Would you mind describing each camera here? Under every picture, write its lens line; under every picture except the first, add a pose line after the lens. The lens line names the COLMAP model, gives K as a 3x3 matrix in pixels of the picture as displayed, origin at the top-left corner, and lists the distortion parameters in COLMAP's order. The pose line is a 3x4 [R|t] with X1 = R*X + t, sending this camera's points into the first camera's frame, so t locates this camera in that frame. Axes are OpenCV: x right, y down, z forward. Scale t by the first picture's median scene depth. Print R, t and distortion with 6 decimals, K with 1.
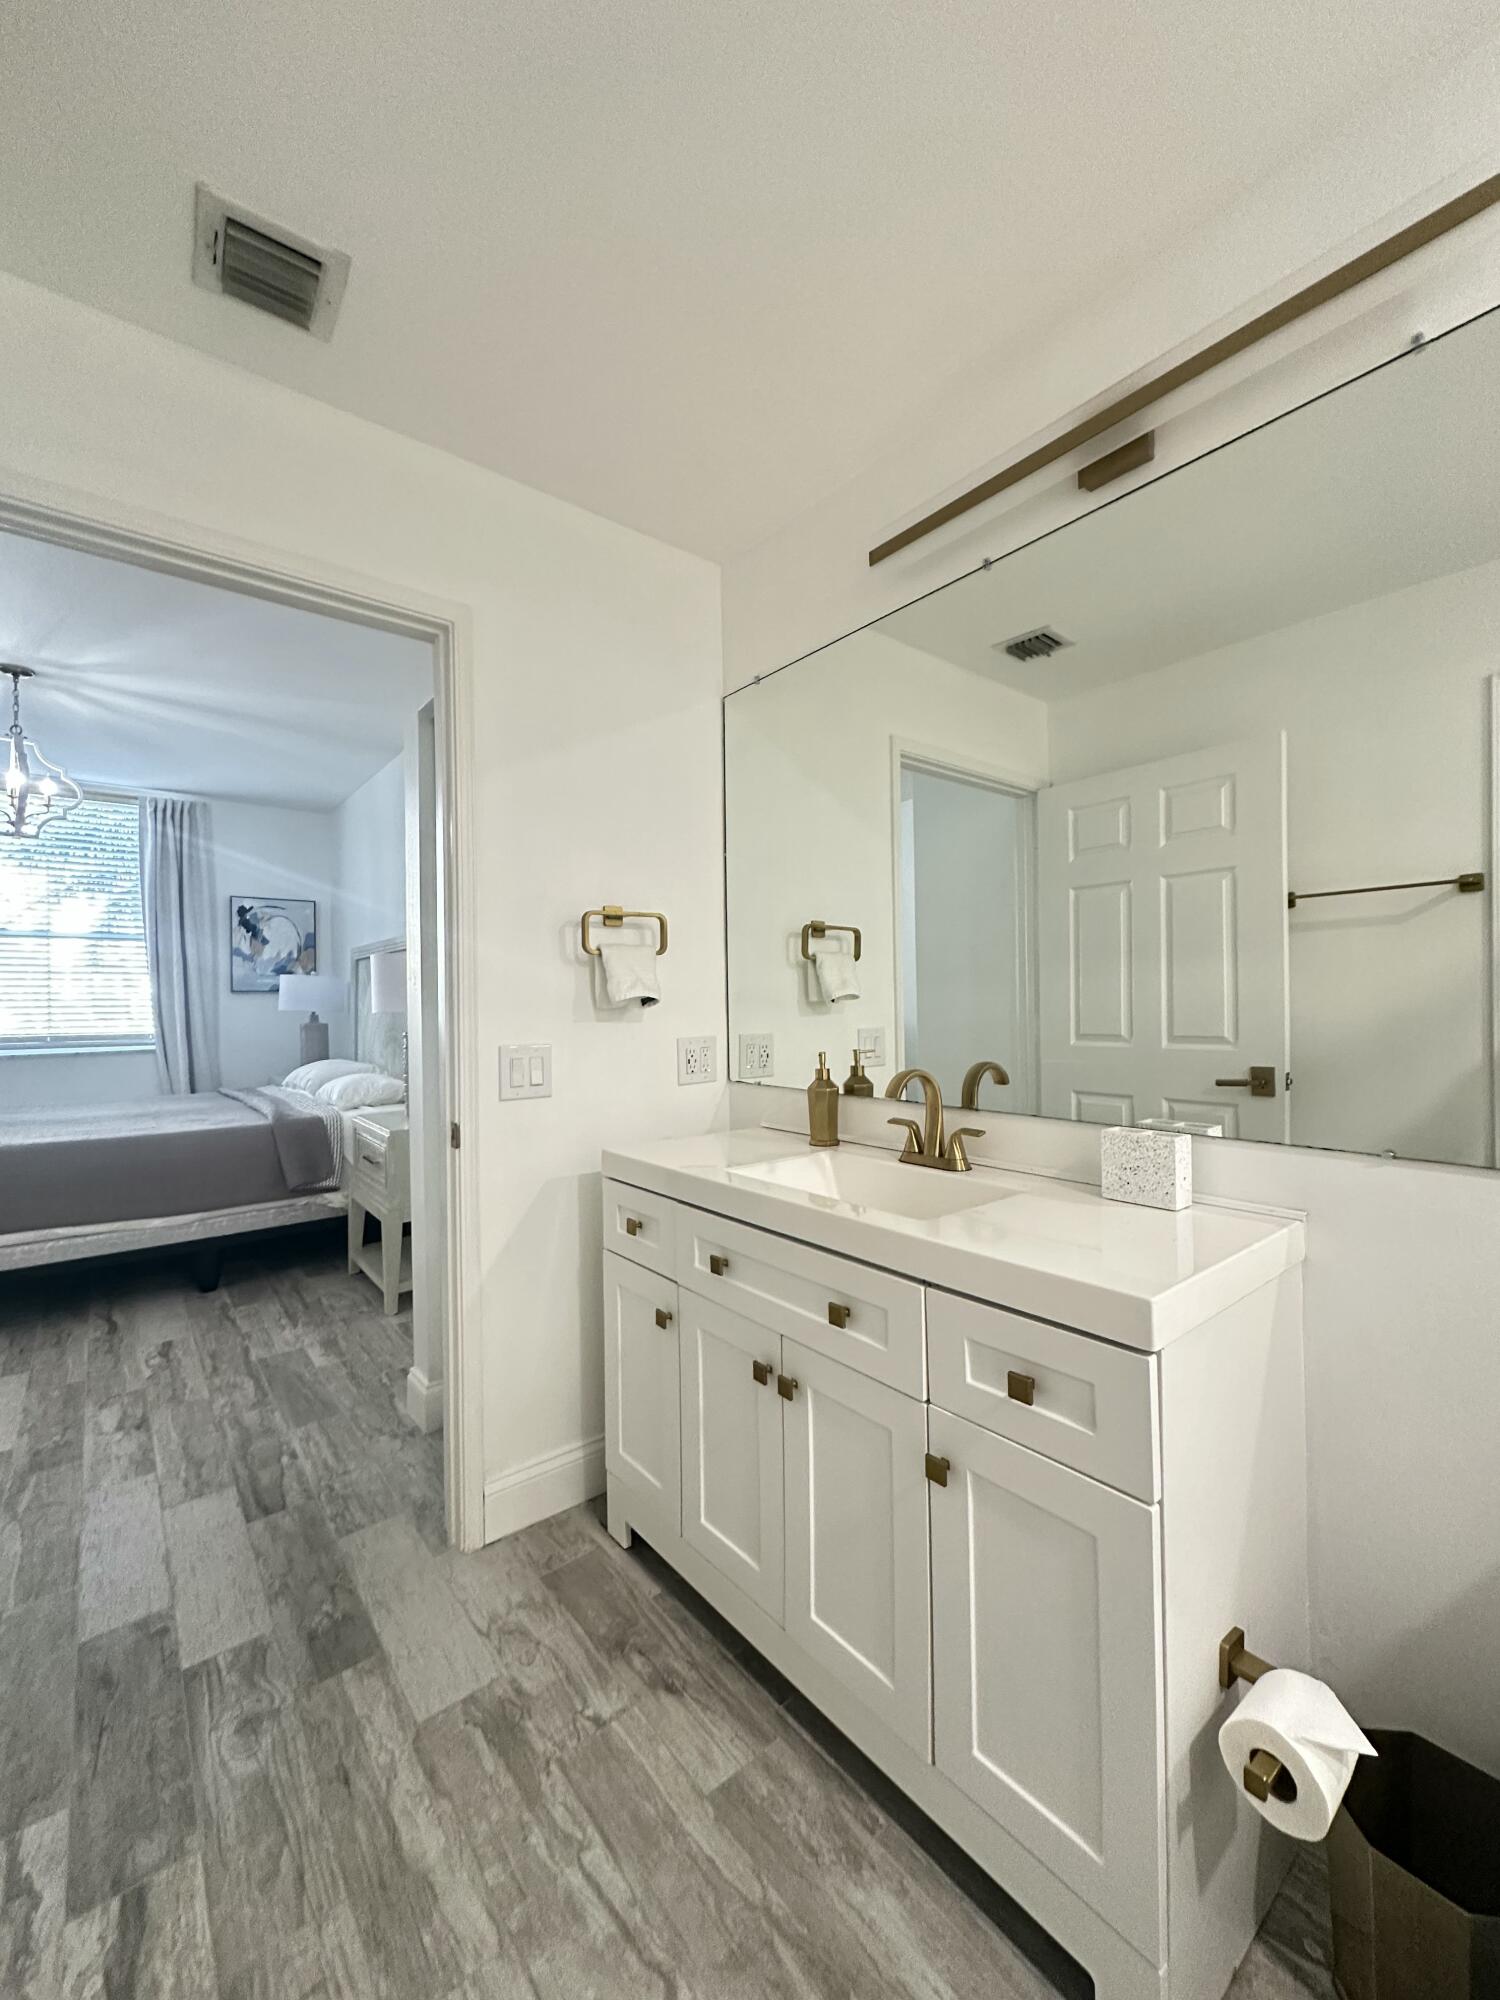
lens RADIAL K [[793.8, 0, 750.0], [0, 793.8, 1000.0], [0, 0, 1]] dist [0.000701, 0.000544]
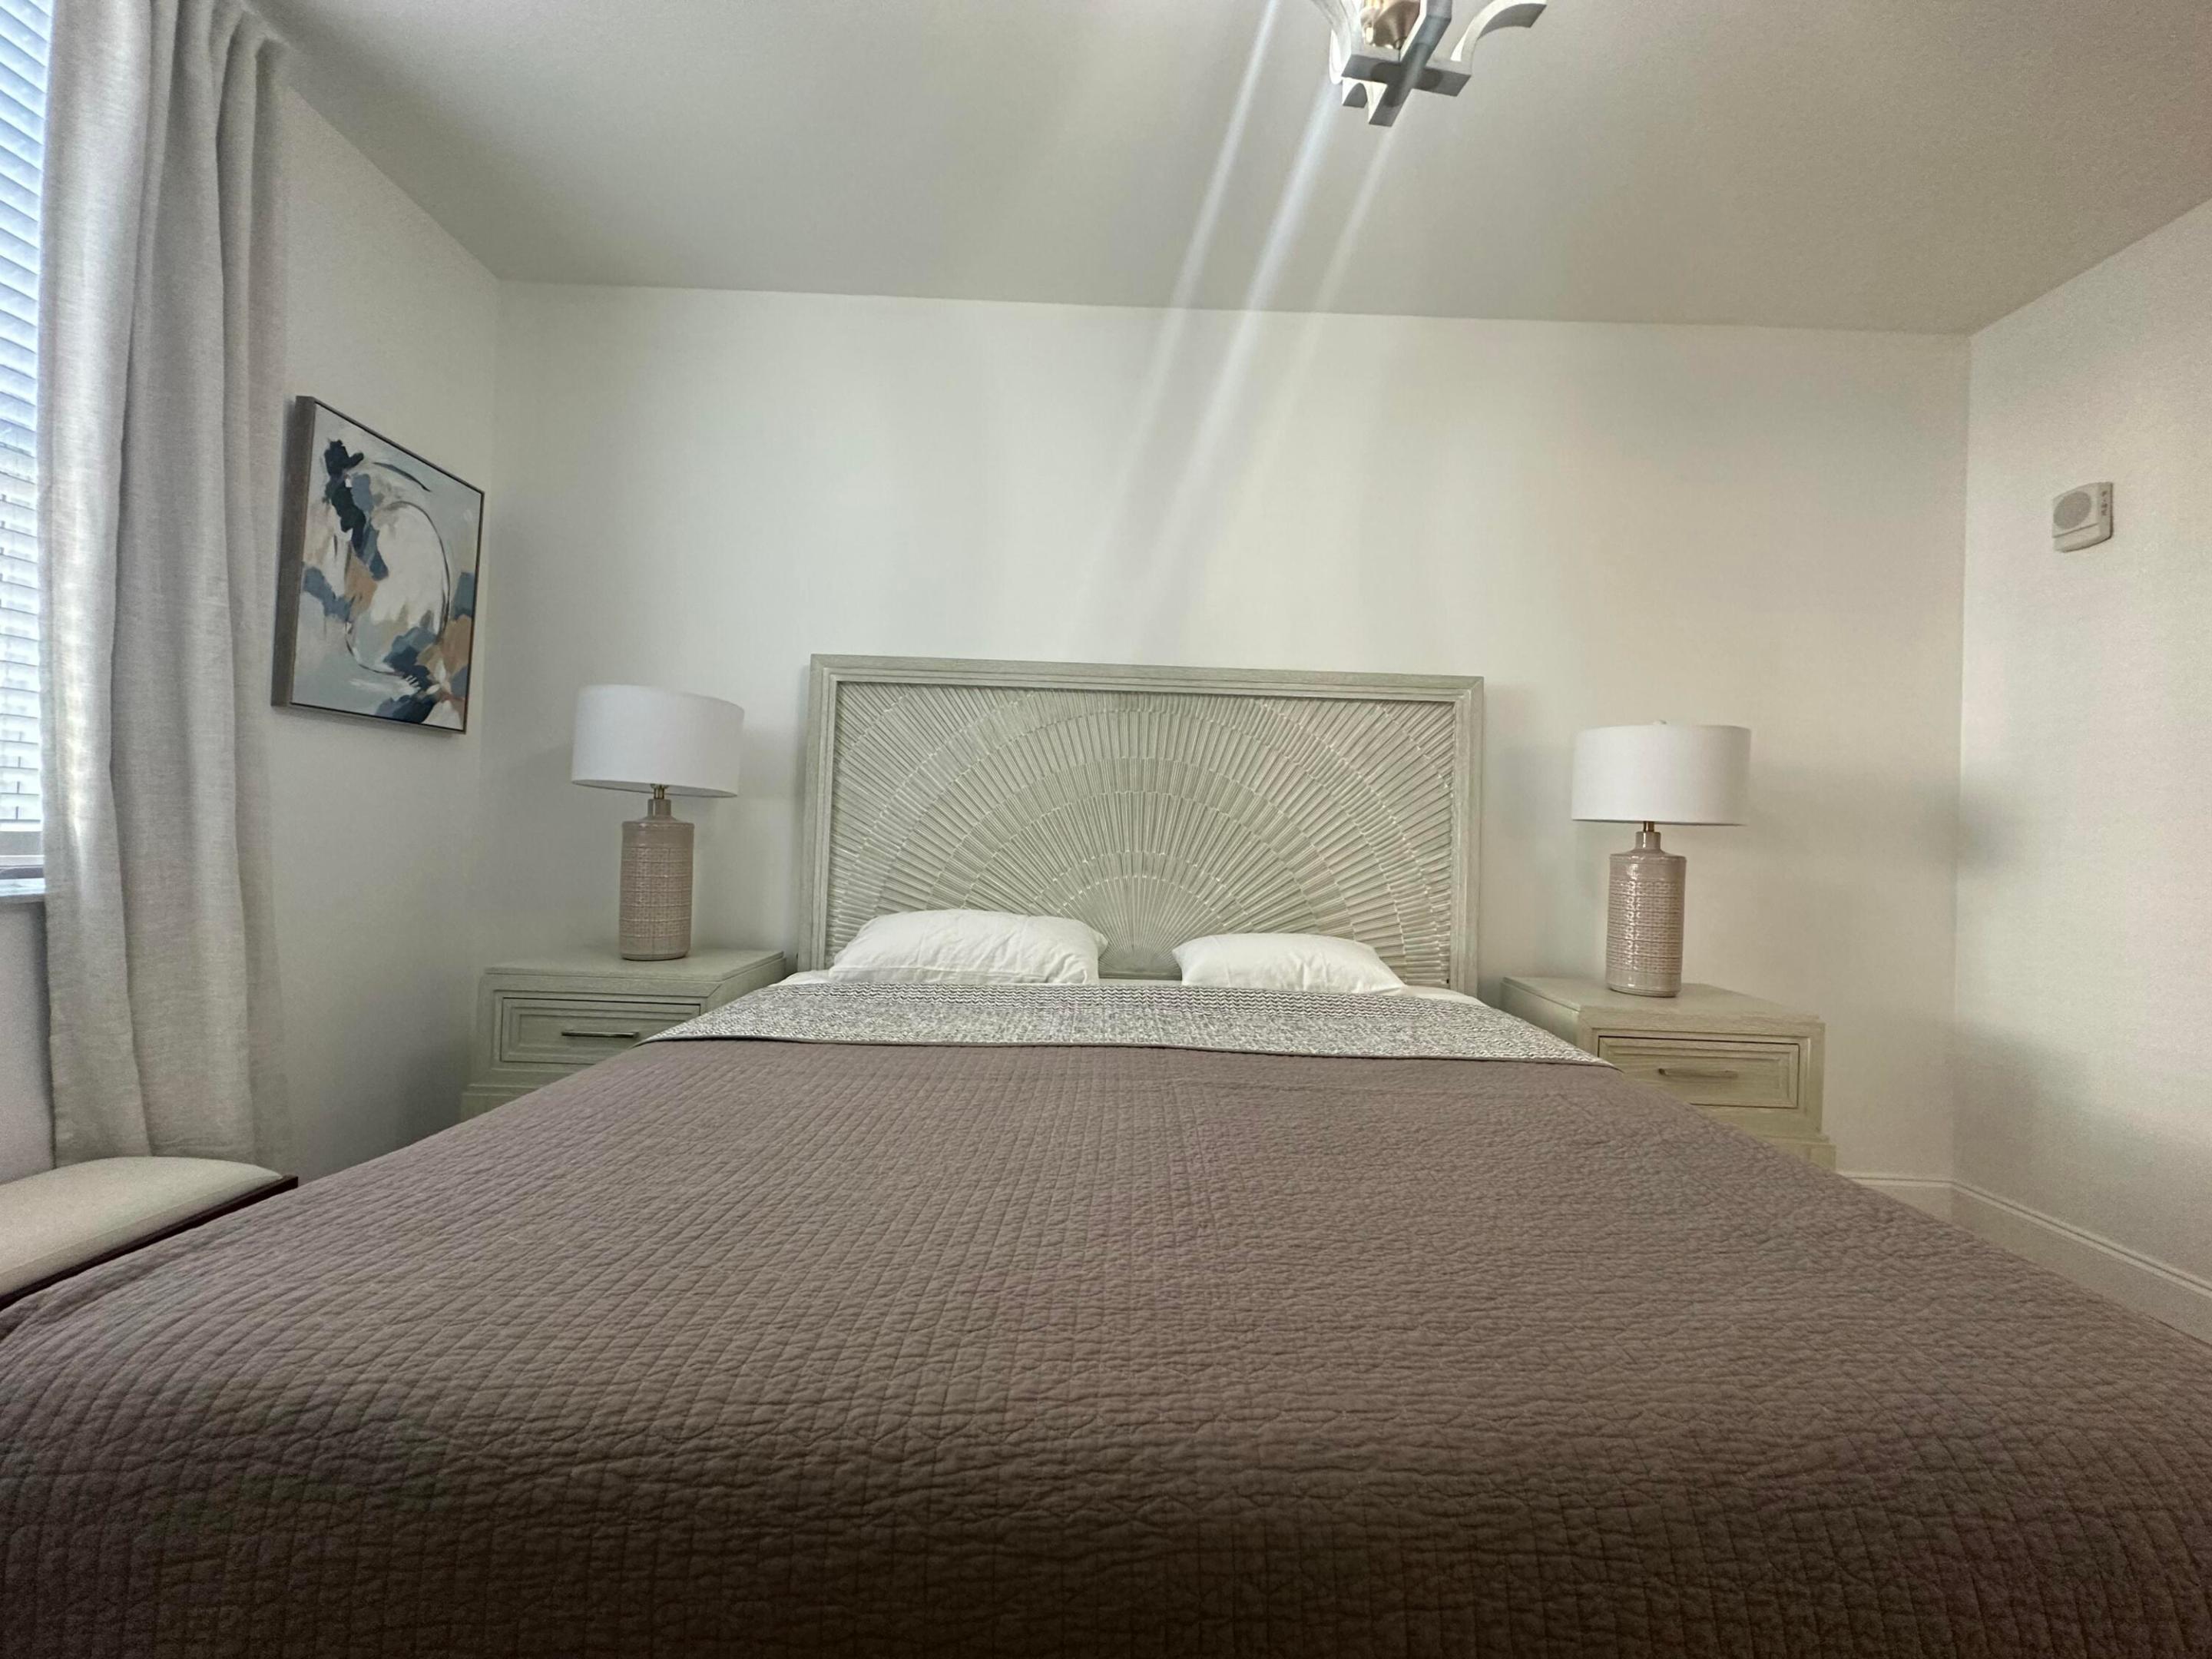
lens RADIAL K [[878.0, 0, 1106.0], [0, 878.0, 829.5], [0, 0, 1]] dist [0.000701, 0.000544]
pose [[0.623888, 0.038542, 0.780563, -2.739023], [-0.038475, 0.999087, -0.018580, 0.124752], [-0.780566, -0.018441, 0.624801, 2.035374]]
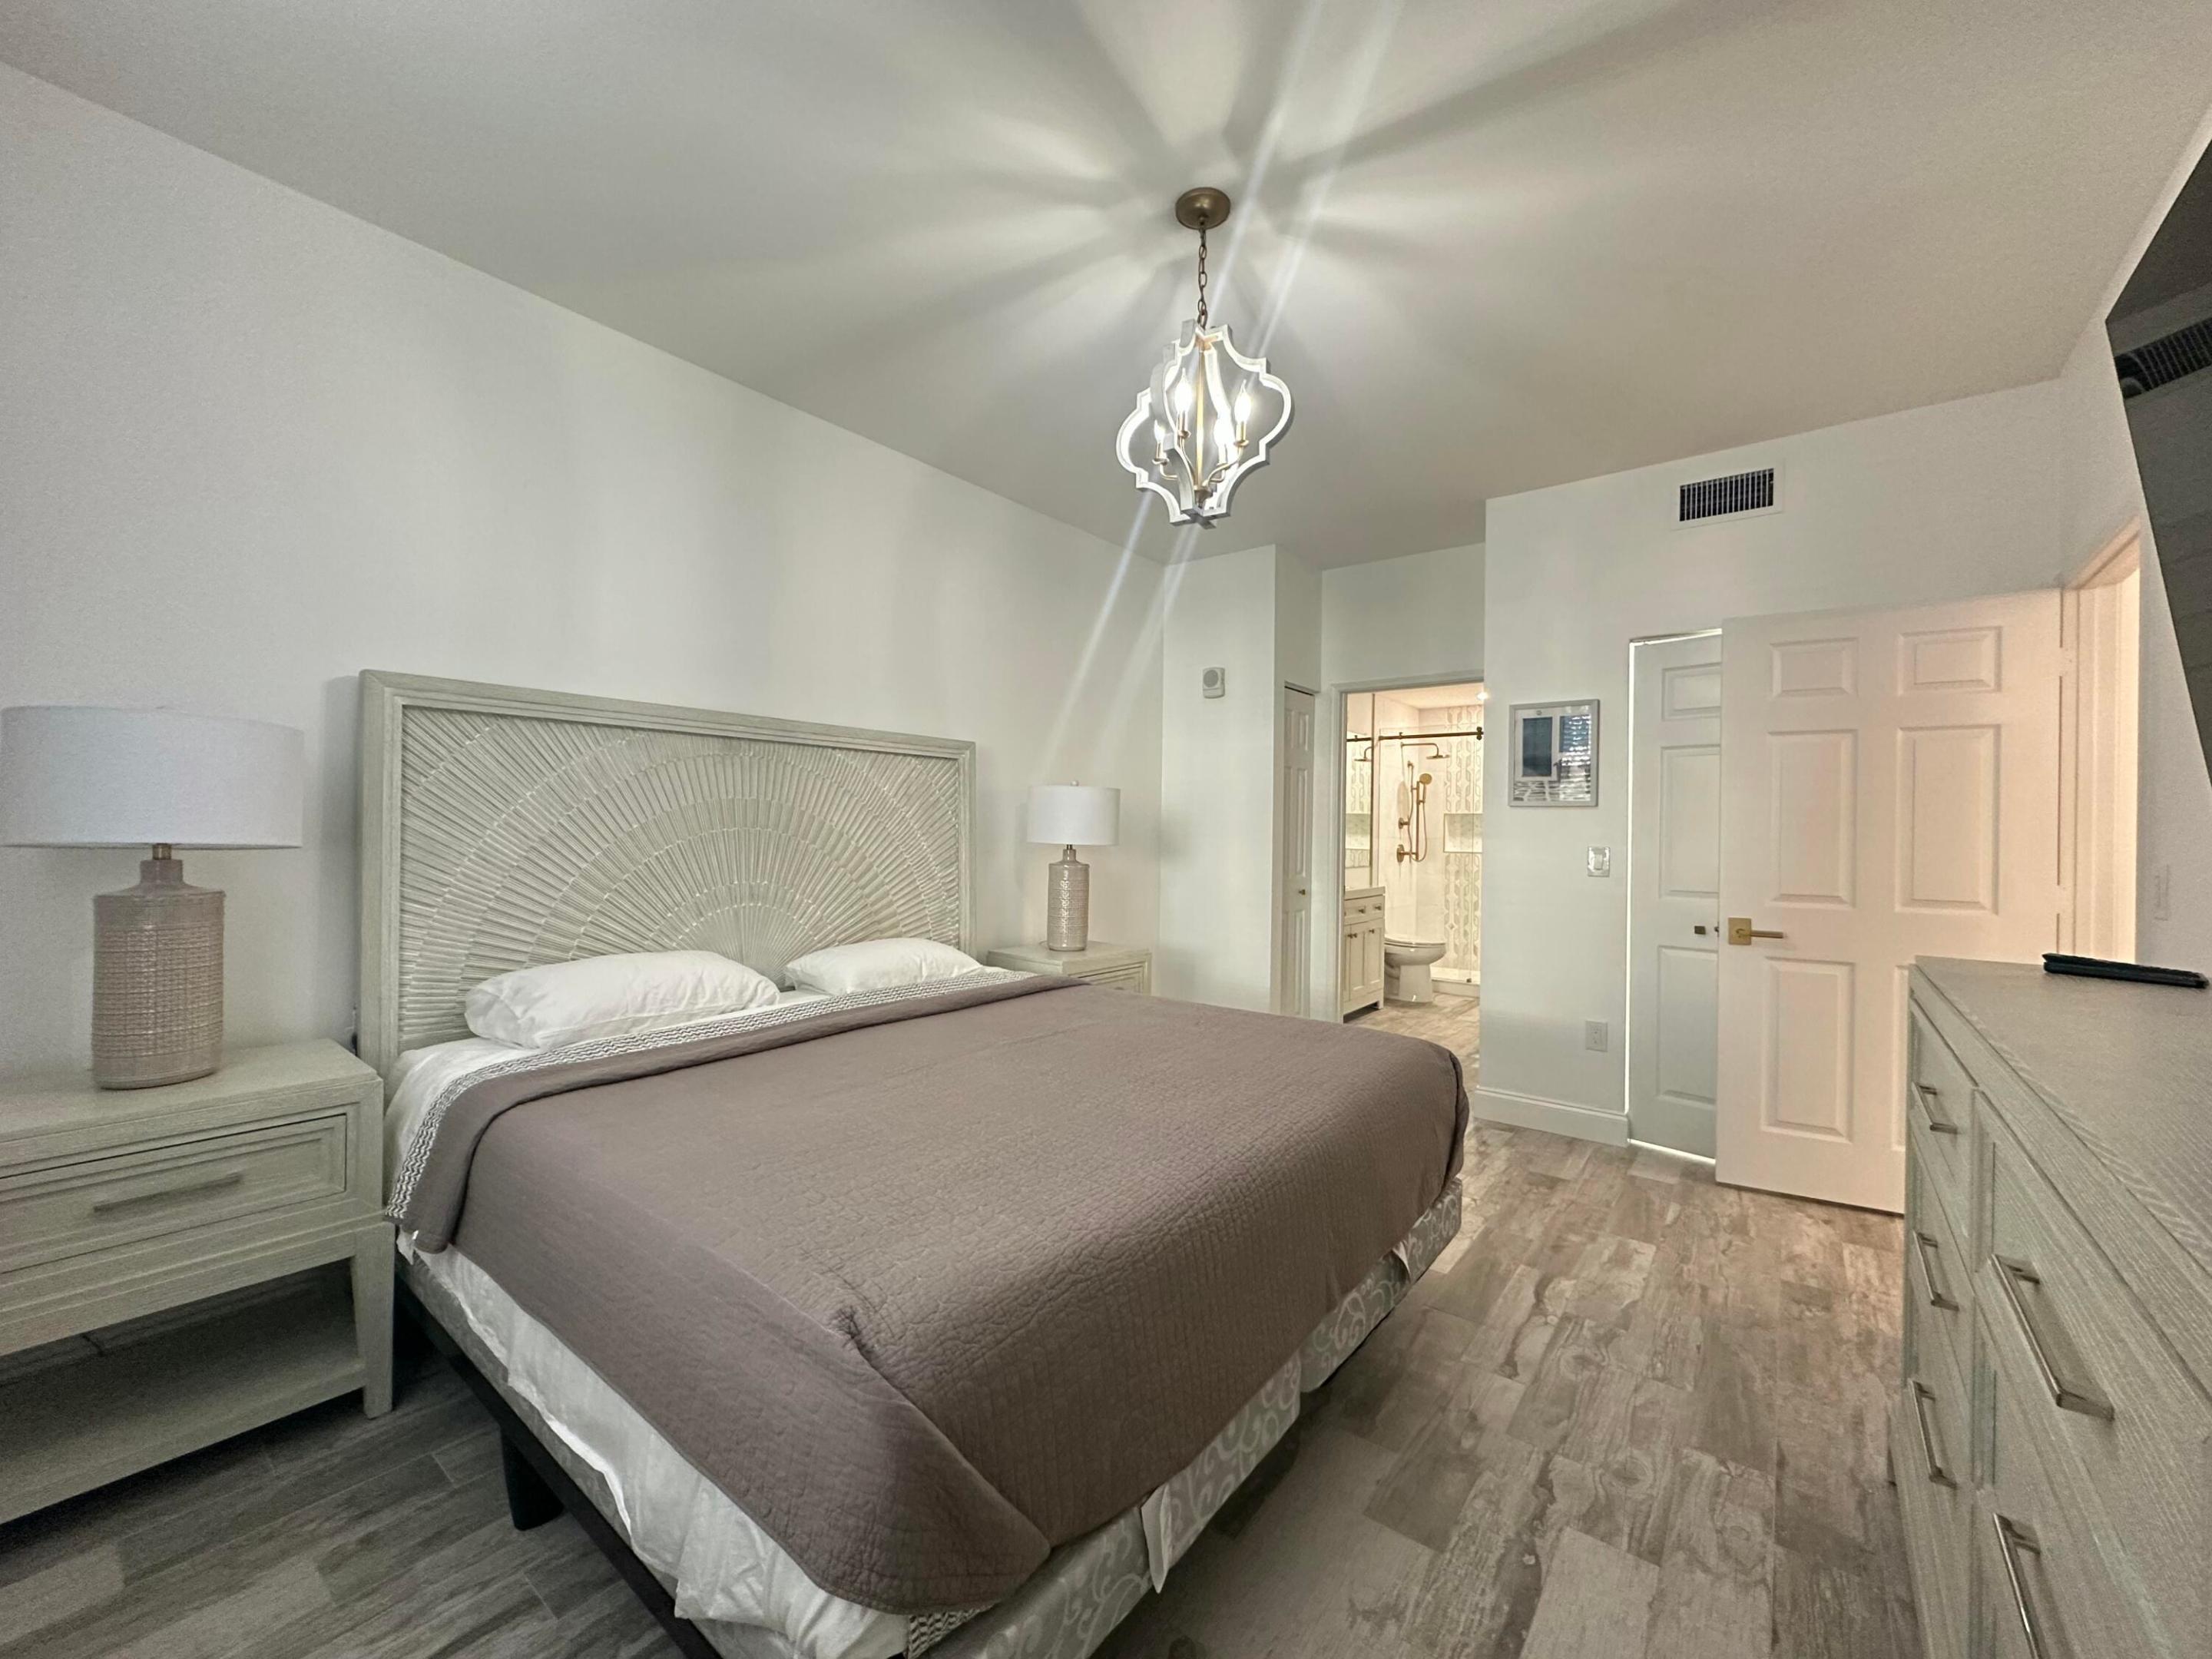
lens RADIAL K [[885.5, 0, 1106.0], [0, 885.5, 829.5], [0, 0, 1]] dist [0.021606, 0.000227]
pose [[-0.217501, 0.010741, 0.976001, -3.599425], [-0.009050, 0.999874, -0.013020, 0.013390], [-0.976018, -0.011665, -0.217376, 2.892293]]
